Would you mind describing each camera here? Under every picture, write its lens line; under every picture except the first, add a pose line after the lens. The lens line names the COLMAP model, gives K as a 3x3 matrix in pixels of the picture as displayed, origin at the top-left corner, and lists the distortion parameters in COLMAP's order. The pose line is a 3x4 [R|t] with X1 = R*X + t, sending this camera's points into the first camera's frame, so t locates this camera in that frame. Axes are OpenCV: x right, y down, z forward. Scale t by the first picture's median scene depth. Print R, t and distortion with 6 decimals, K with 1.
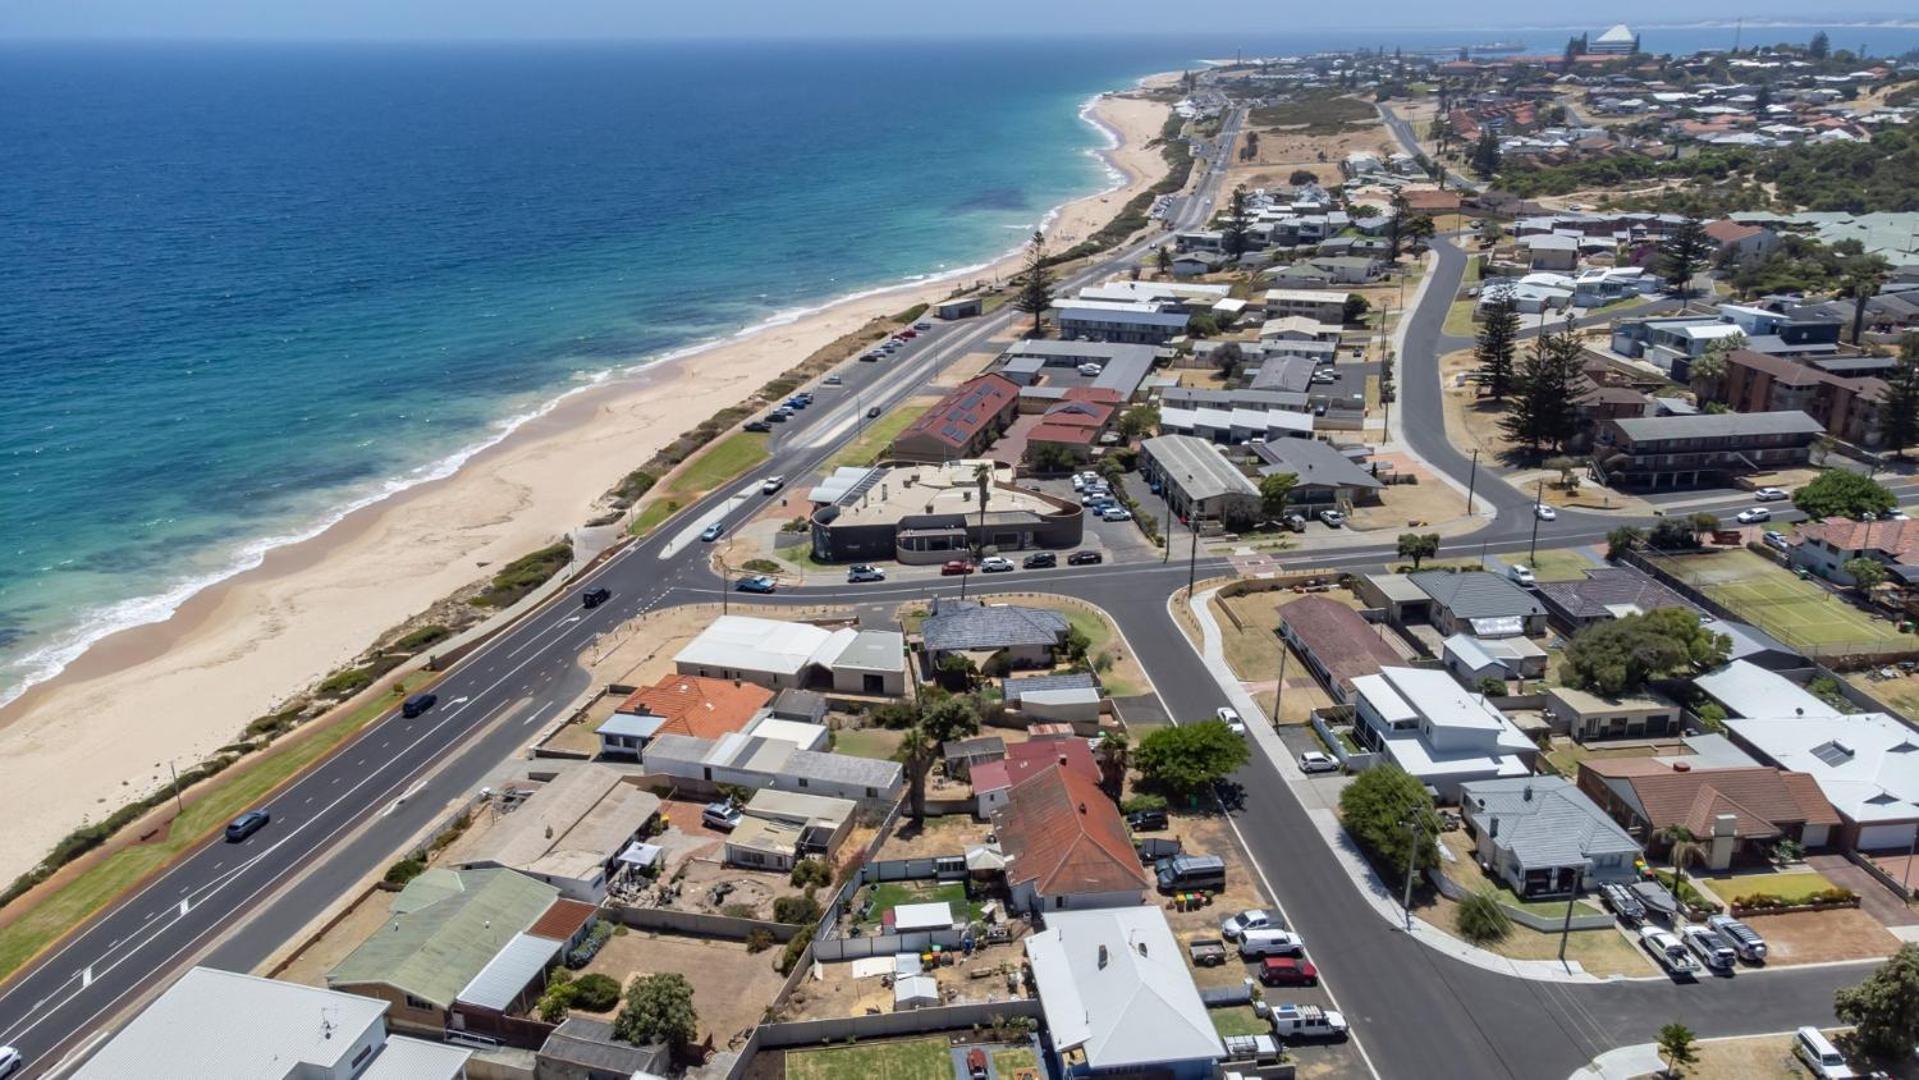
lens RADIAL K [[1441.3, 0, 959.5], [0, 1441.3, 540.0], [0, 0, 1]] dist [0.025736, 0.040236]
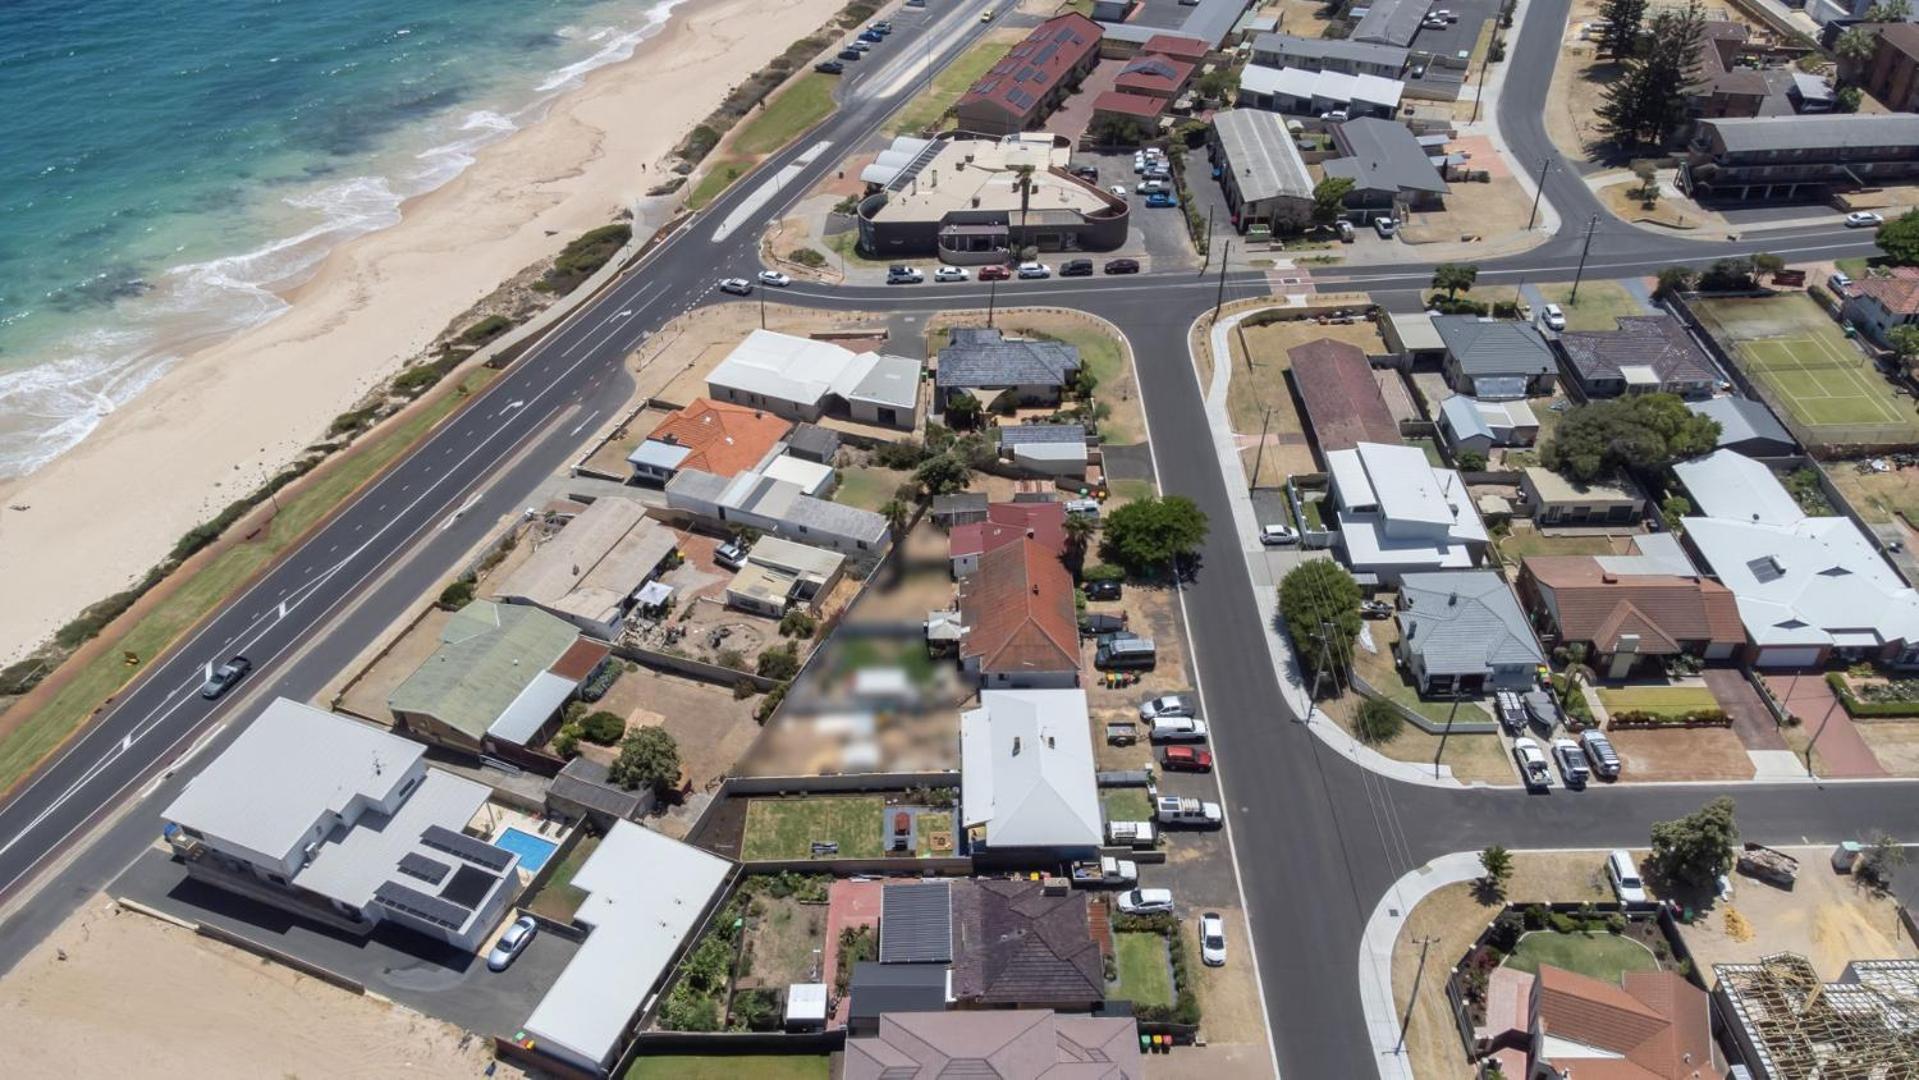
lens RADIAL K [[1441.3, 0, 959.5], [0, 1441.3, 540.0], [0, 0, 1]] dist [0.025736, 0.040236]
pose [[0.993664, 0.066543, -0.090577, 0.096792], [-0.033635, 0.945019, 0.325280, -0.162185], [0.107242, -0.320172, 0.941270, -0.031587]]
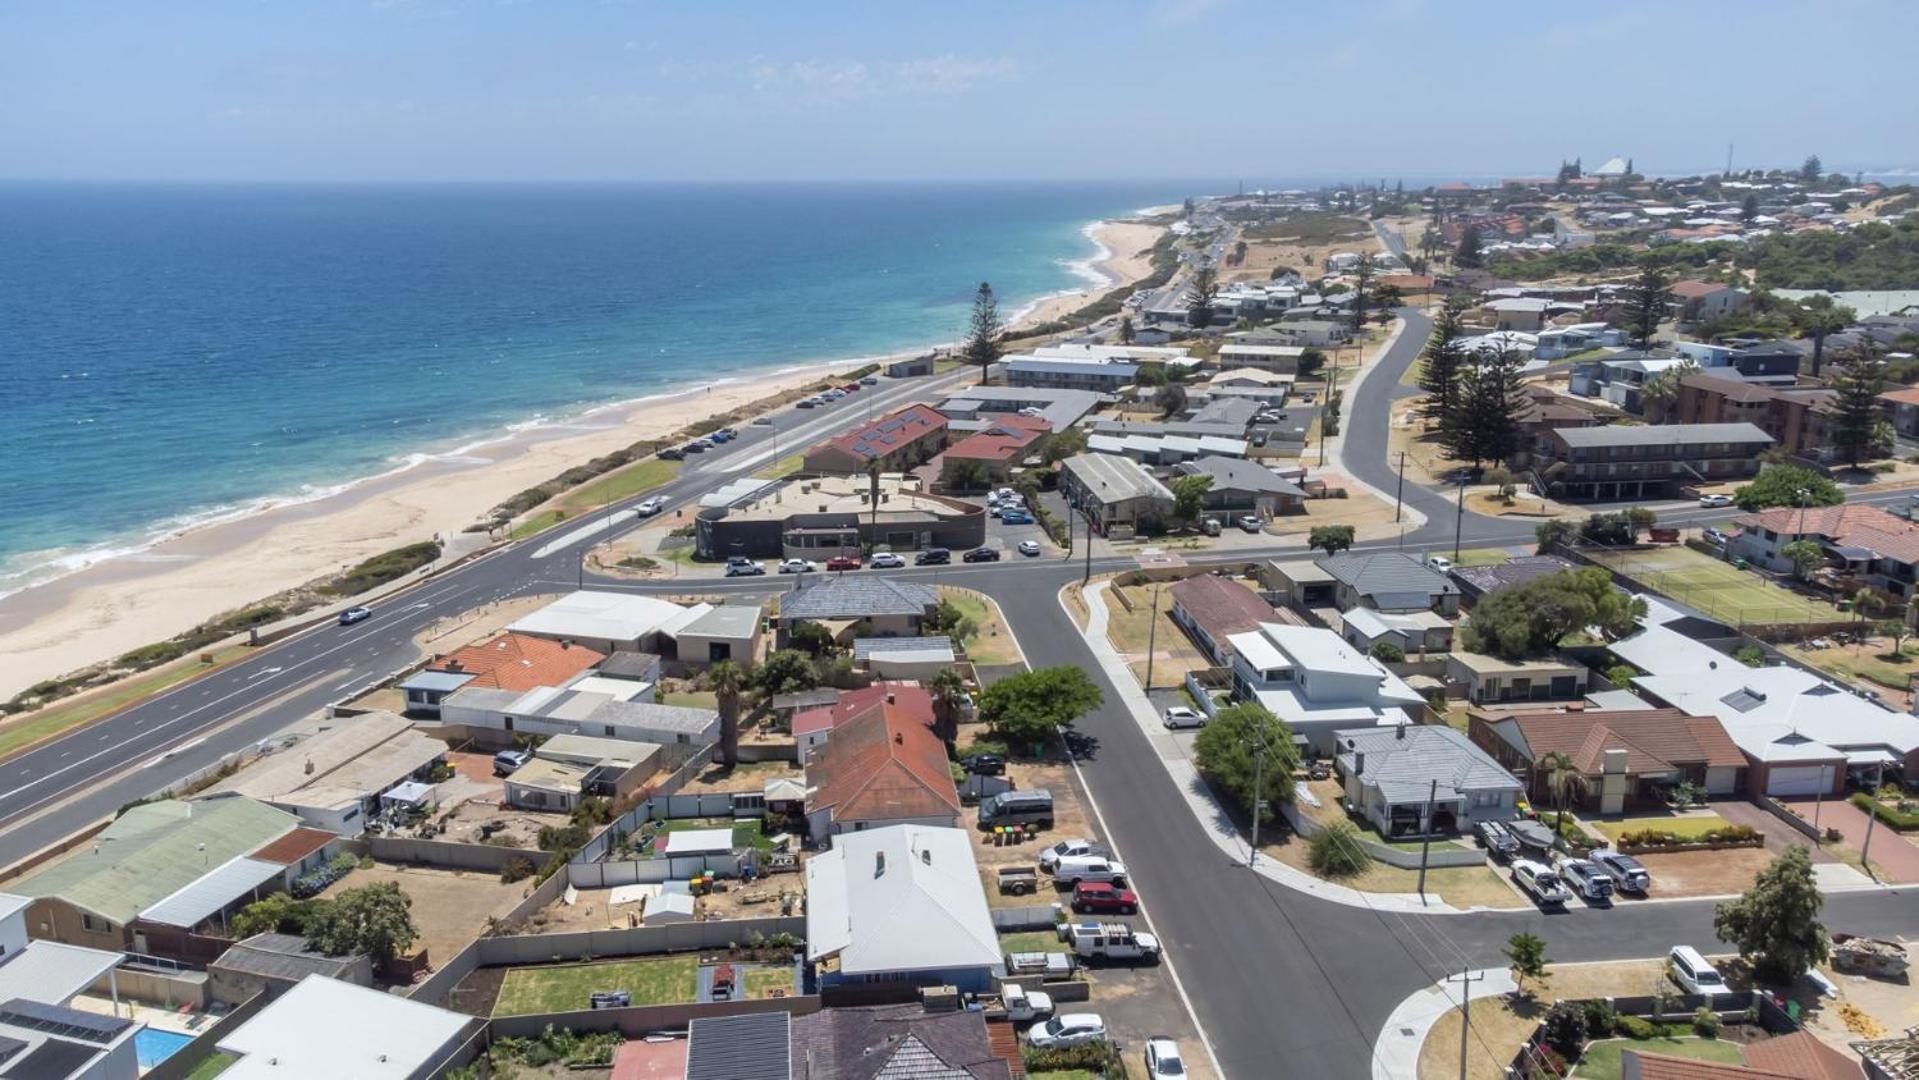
lens RADIAL K [[1461.5, 0, 959.5], [0, 1461.5, 540.0], [0, 0, 1]] dist [0.029478, 0.027064]
pose [[0.999926, 0.006628, -0.010198, 0.101705], [-0.007587, 0.995243, -0.097129, 0.116993], [0.009506, 0.097200, 0.995220, 0.065850]]
